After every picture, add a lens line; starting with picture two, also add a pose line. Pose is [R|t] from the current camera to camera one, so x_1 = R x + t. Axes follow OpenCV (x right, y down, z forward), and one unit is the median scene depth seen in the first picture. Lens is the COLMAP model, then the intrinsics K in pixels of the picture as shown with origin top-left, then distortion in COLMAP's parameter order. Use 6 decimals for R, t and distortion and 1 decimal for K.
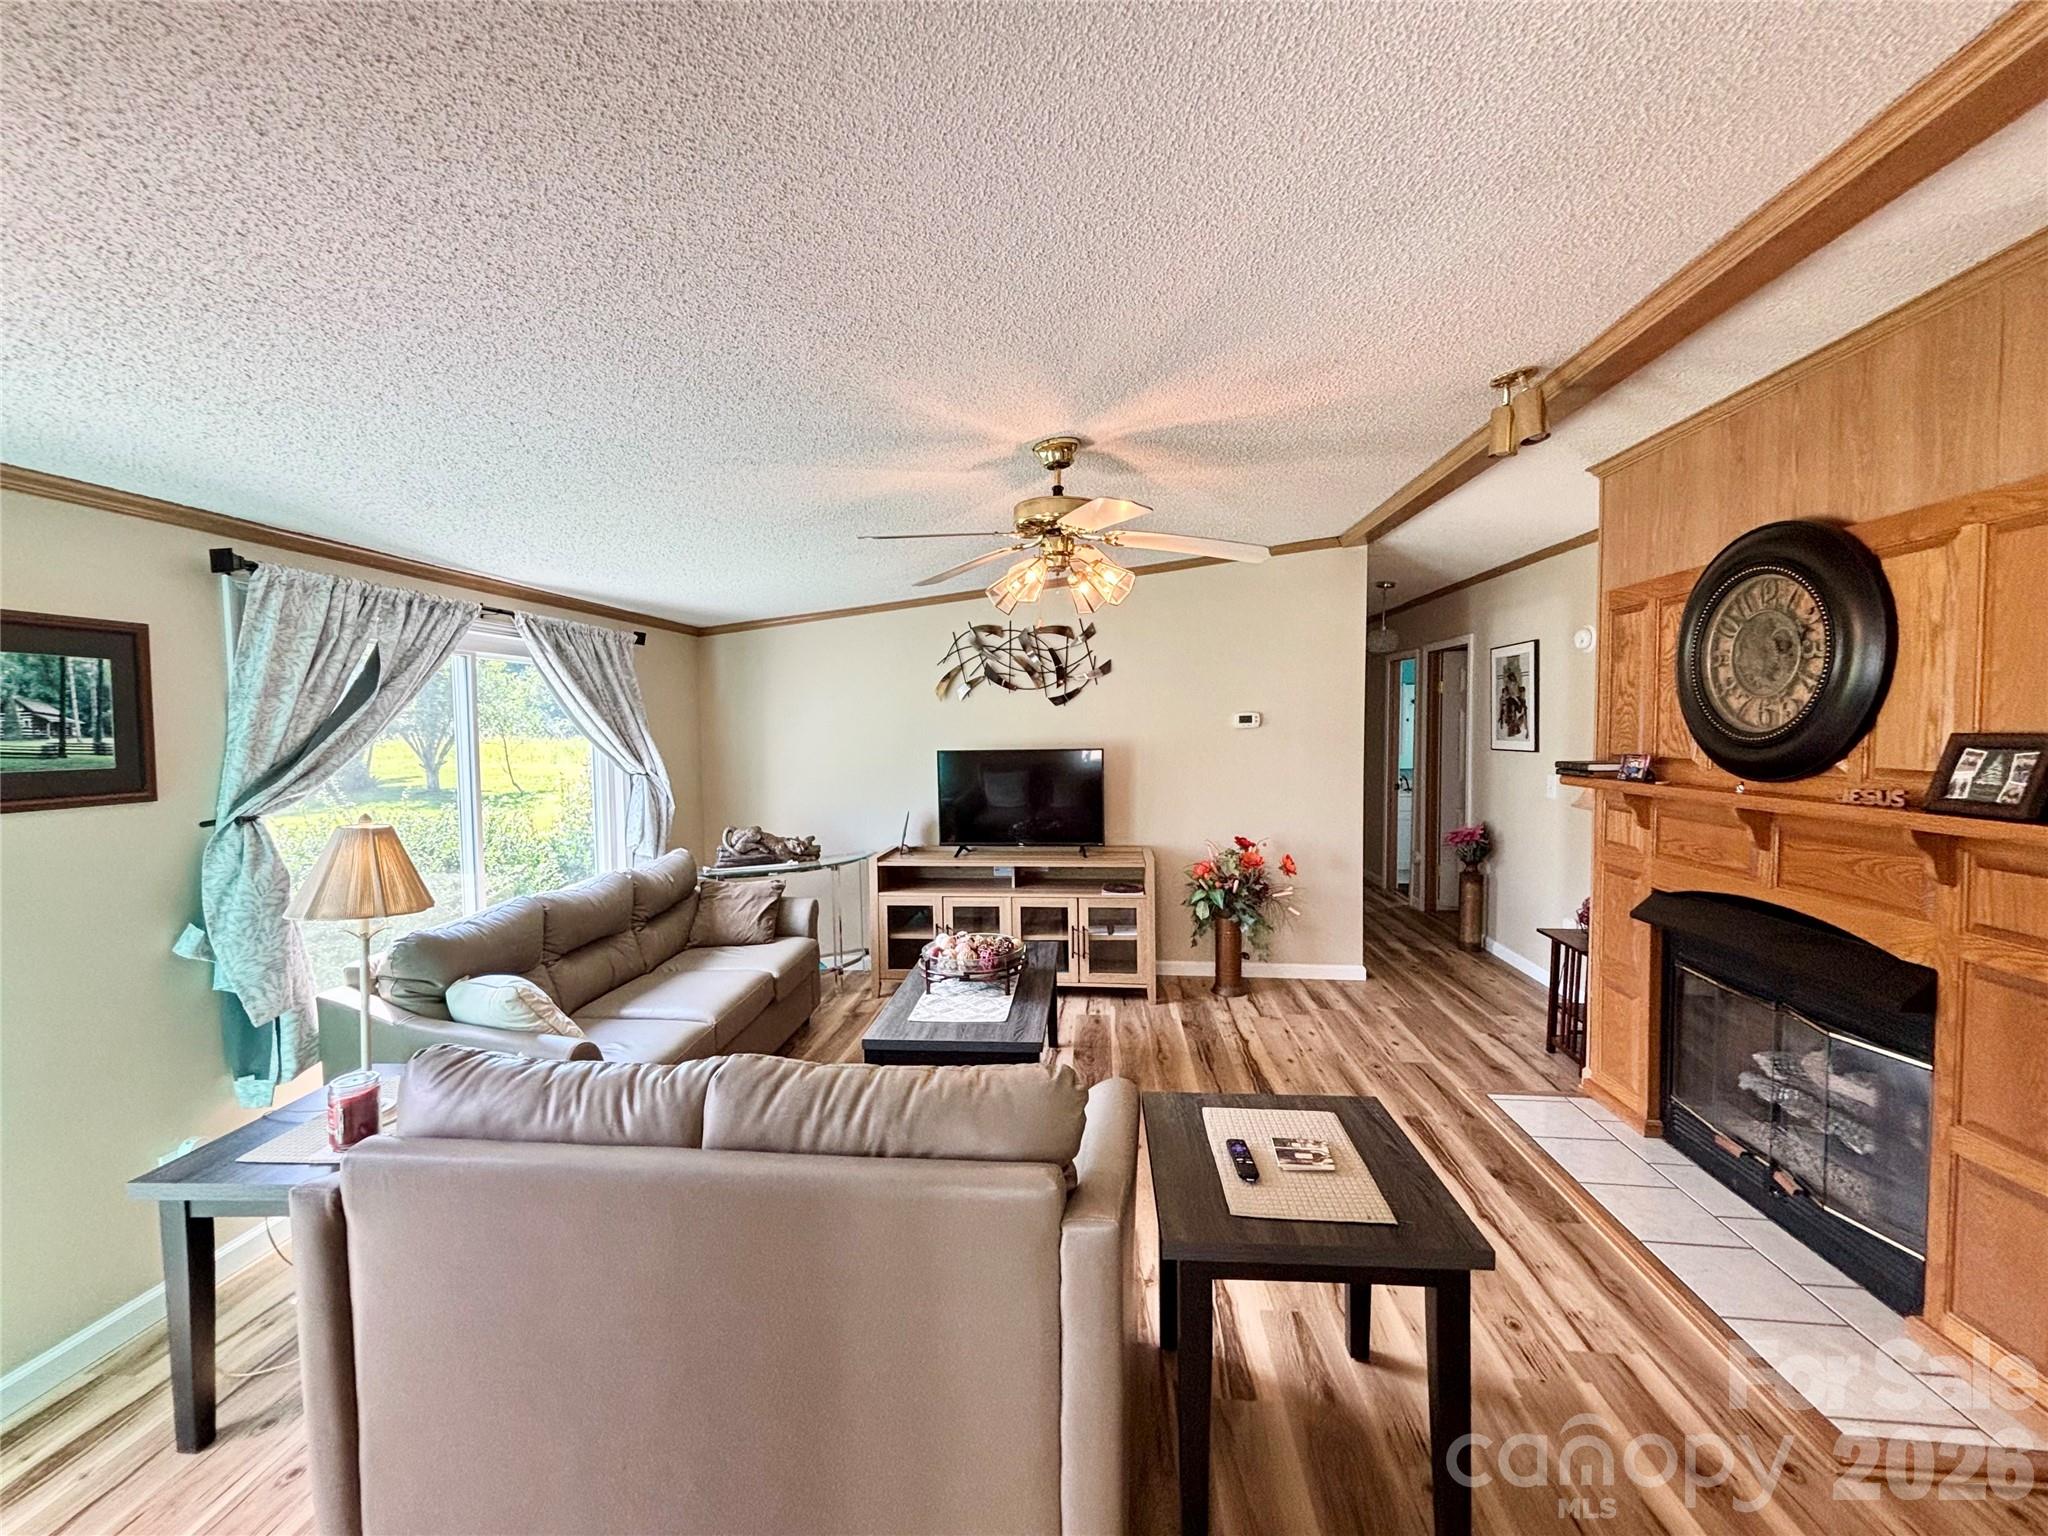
lens RADIAL K [[817.1, 0, 1007.4], [0, 817.1, 762.3], [0, 0, 1]] dist [0.003011, -0.006494]
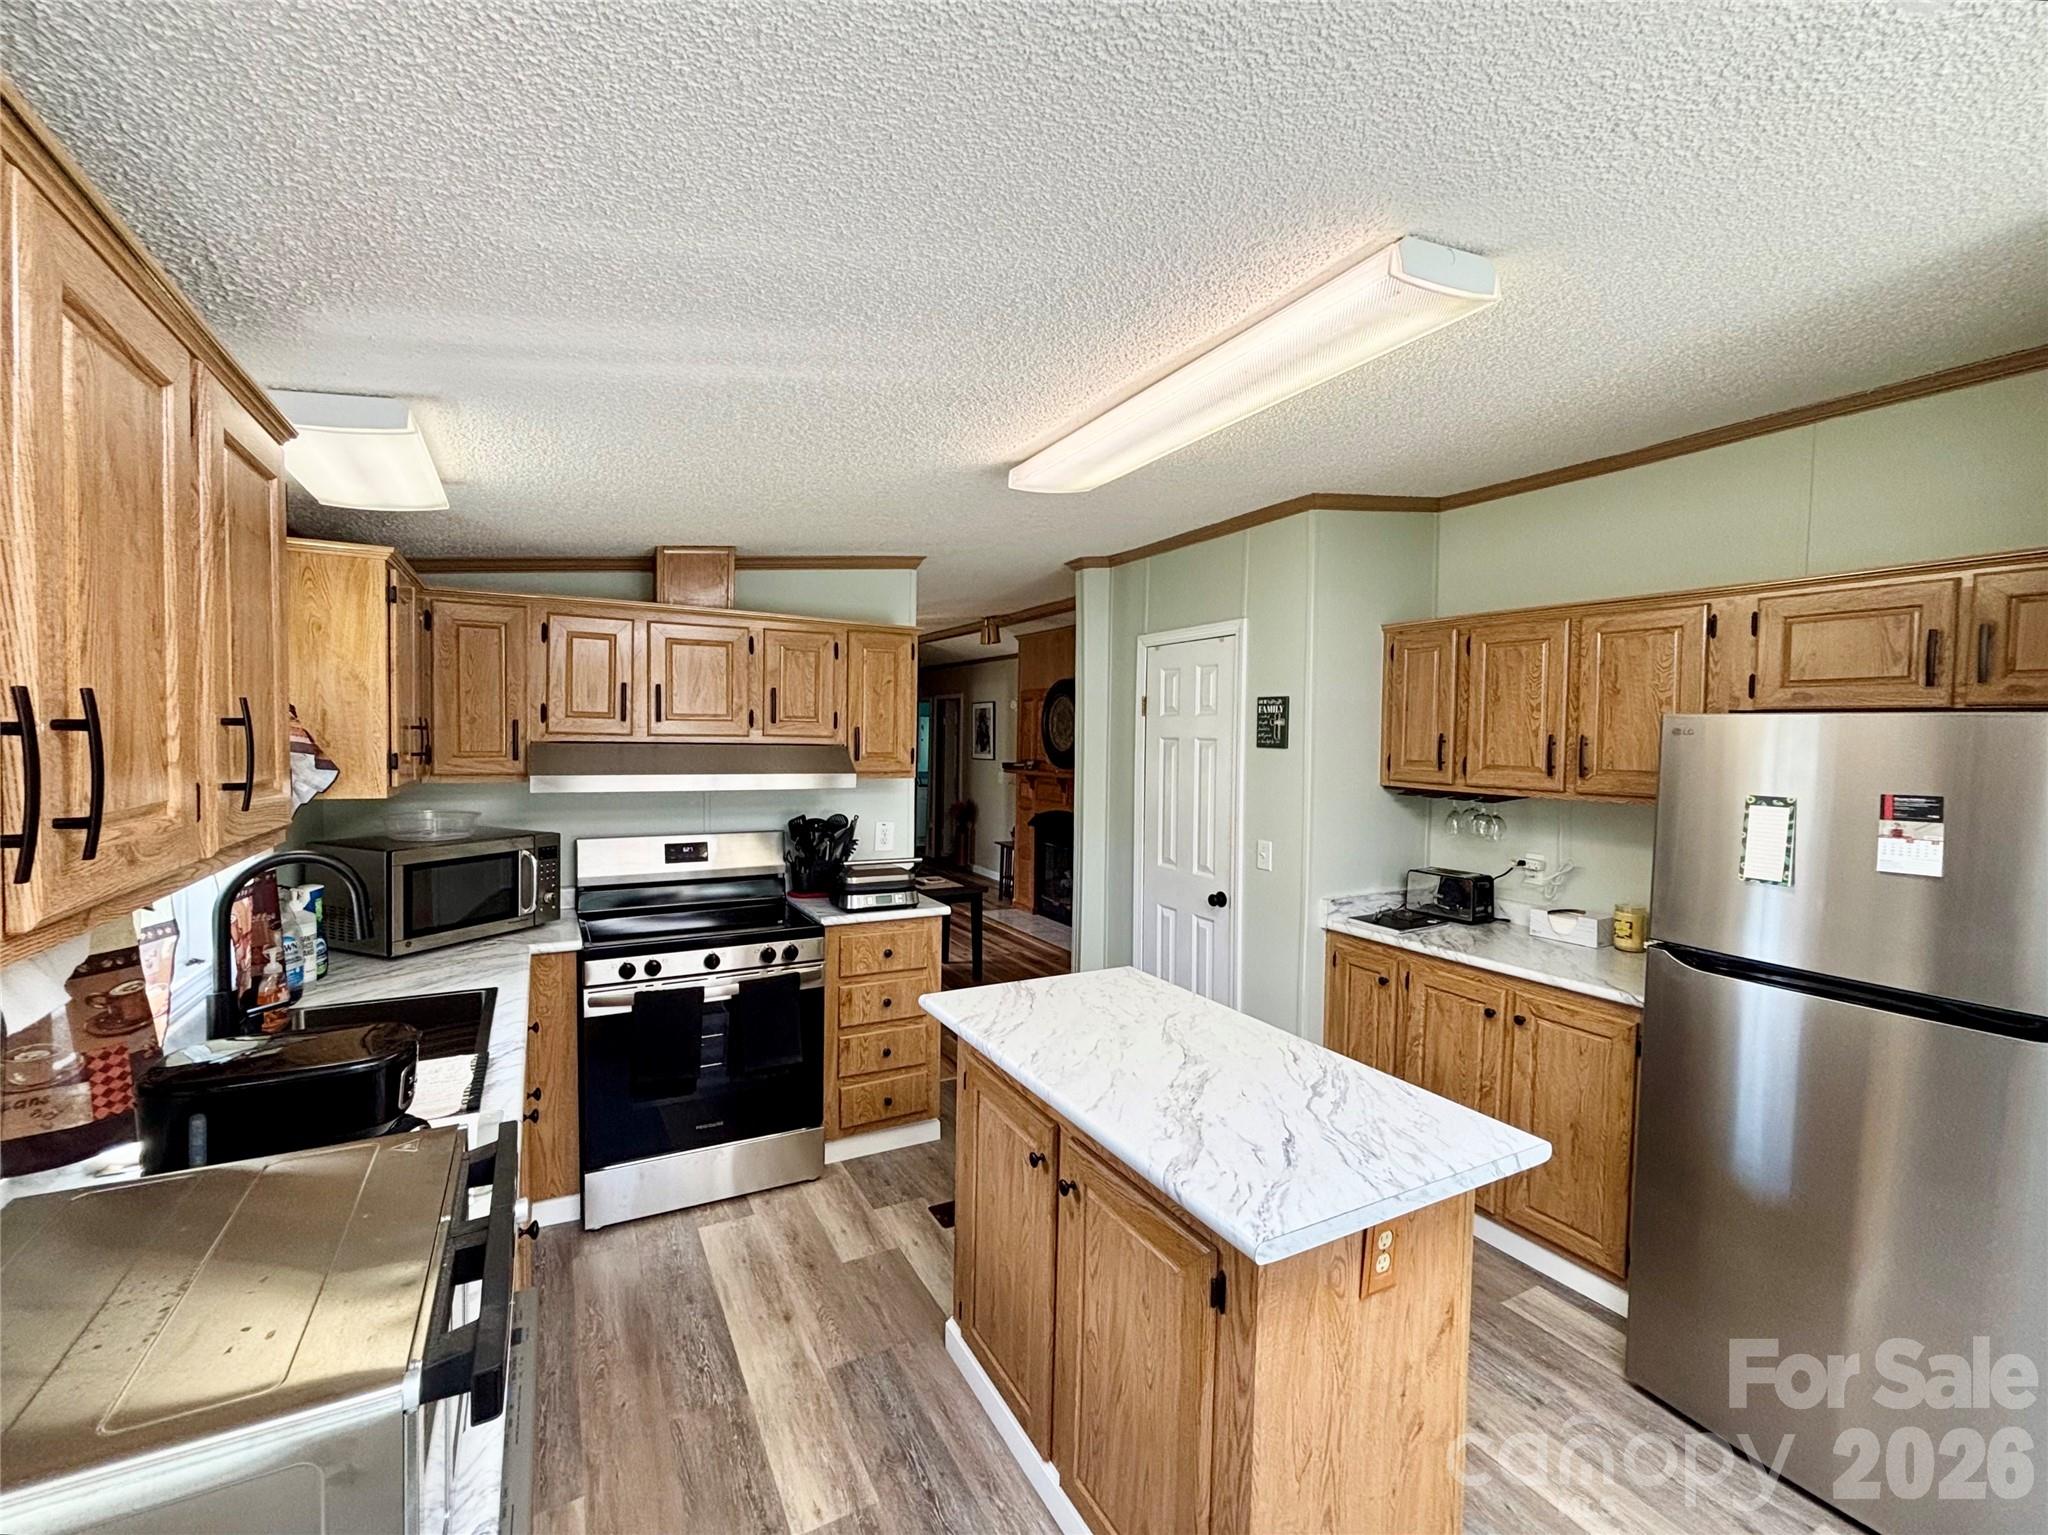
lens RADIAL K [[859.1, 0, 1024.0], [0, 859.1, 767.5], [0, 0, 1]] dist [0.026587, -0.025474]
pose [[0.816794, 0.007536, 0.576880, -0.560498], [-0.003276, 0.999959, -0.008424, 0.027725], [-0.576919, 0.004990, 0.816786, -0.837489]]
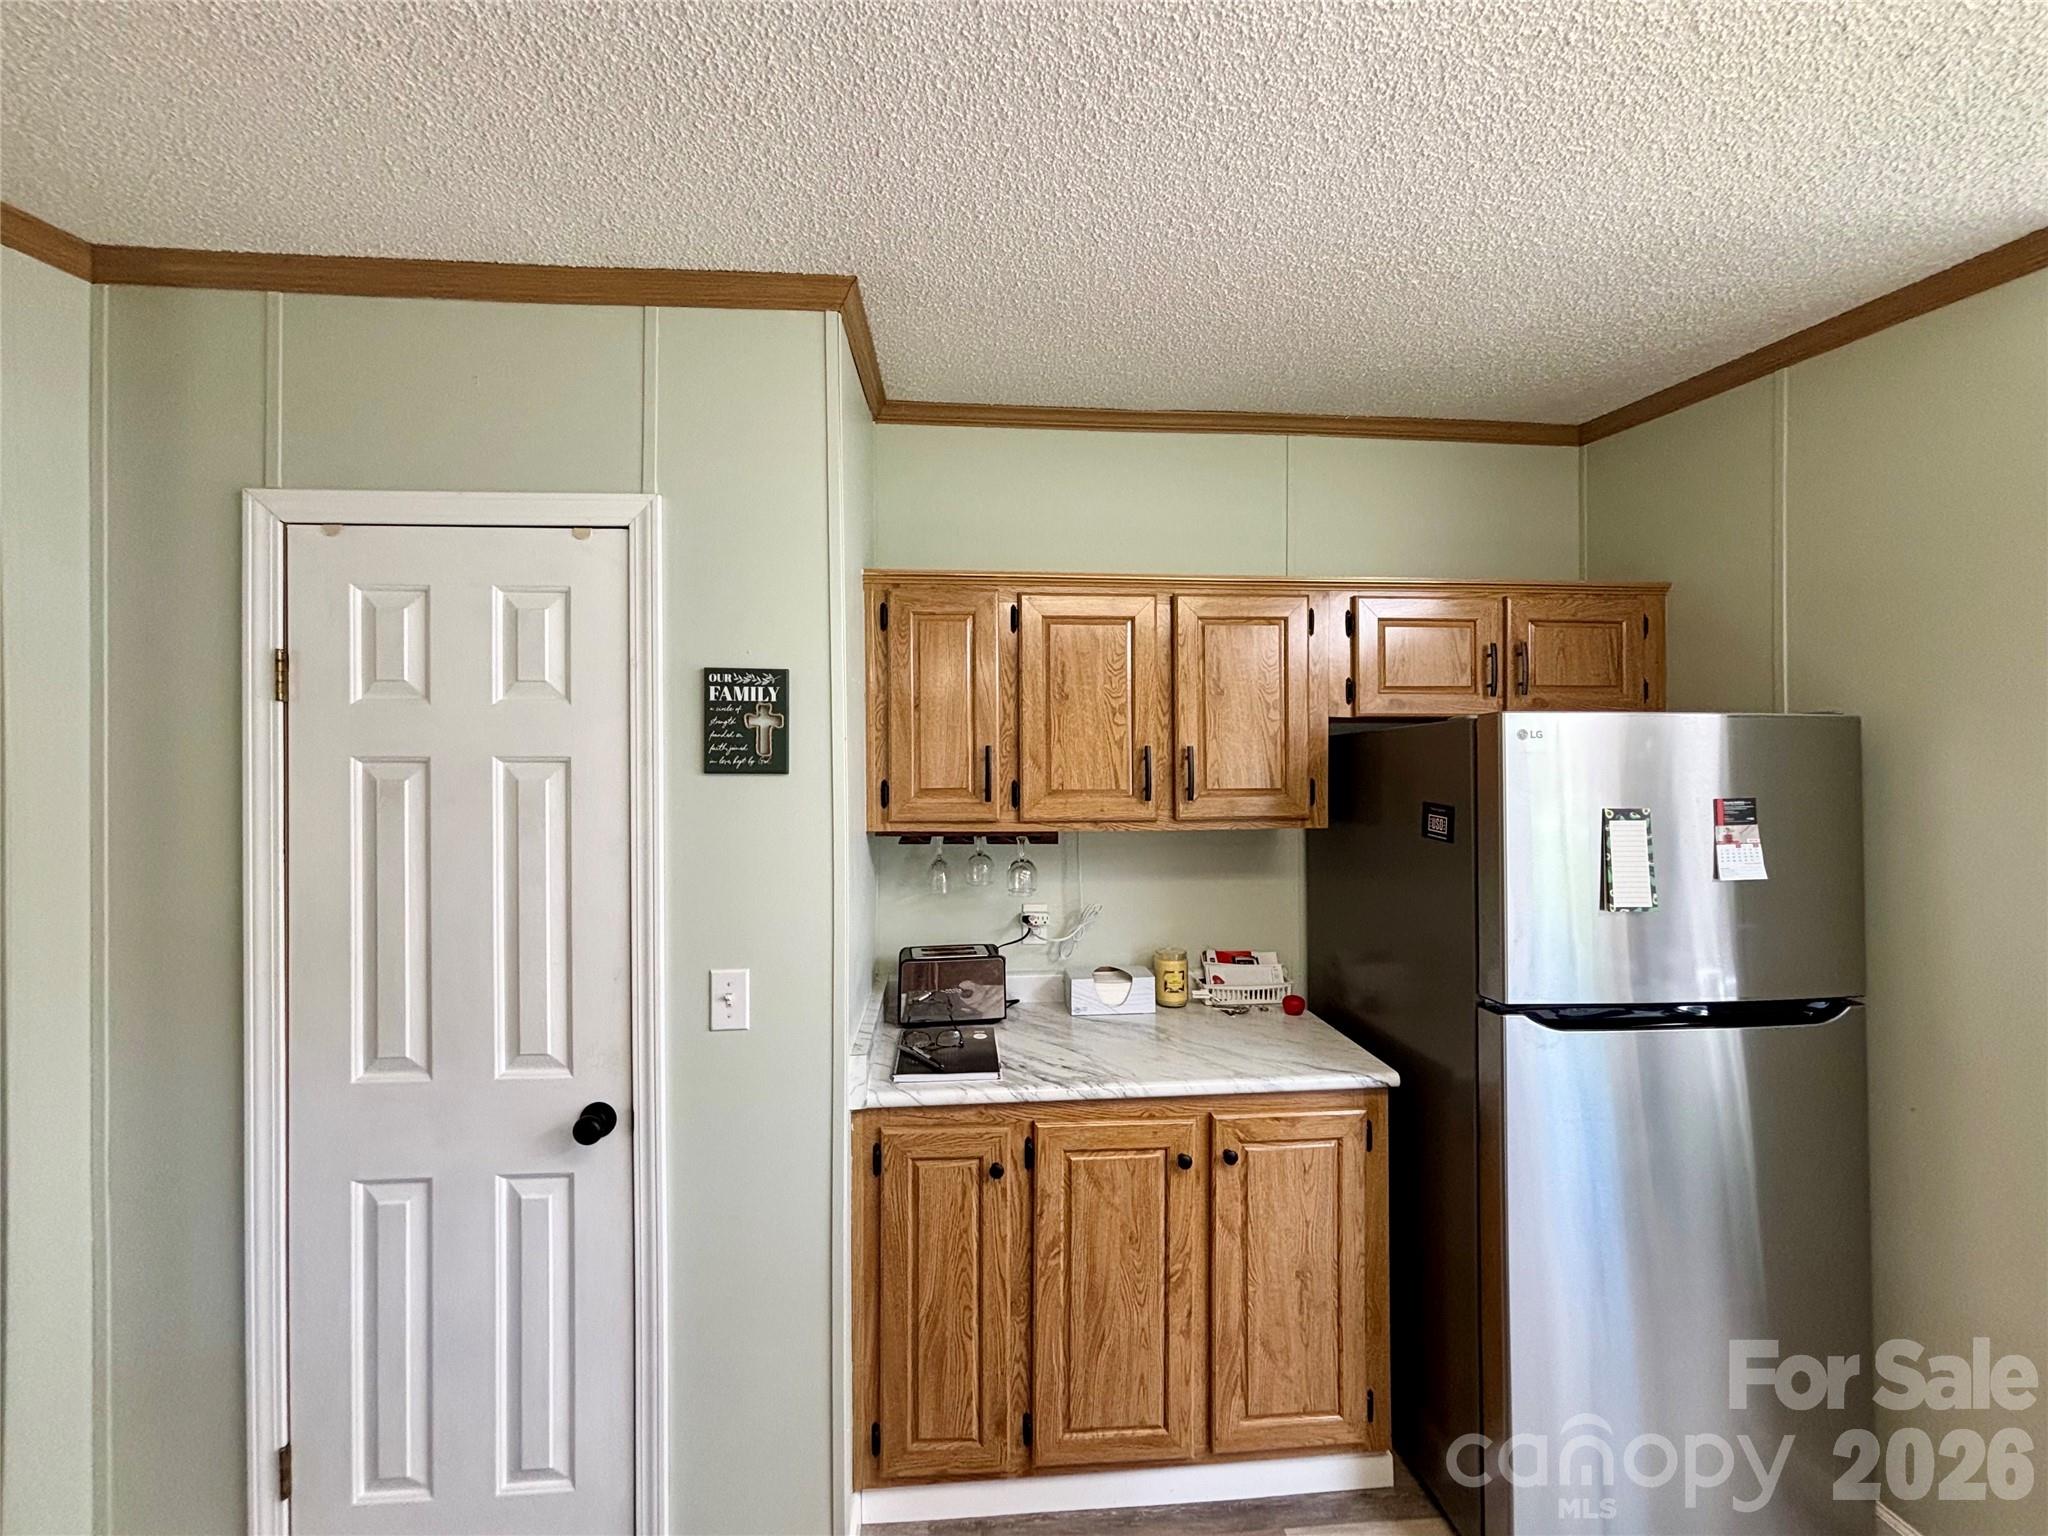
lens RADIAL K [[817.1, 0, 1007.4], [0, 817.1, 762.3], [0, 0, 1]] dist [0.003011, -0.006494]
pose [[-0.190635, 0.026802, 0.981295, -0.273109], [0.052276, 0.998486, -0.017116, 0.007736], [-0.980268, 0.048035, -0.191747, -0.326108]]
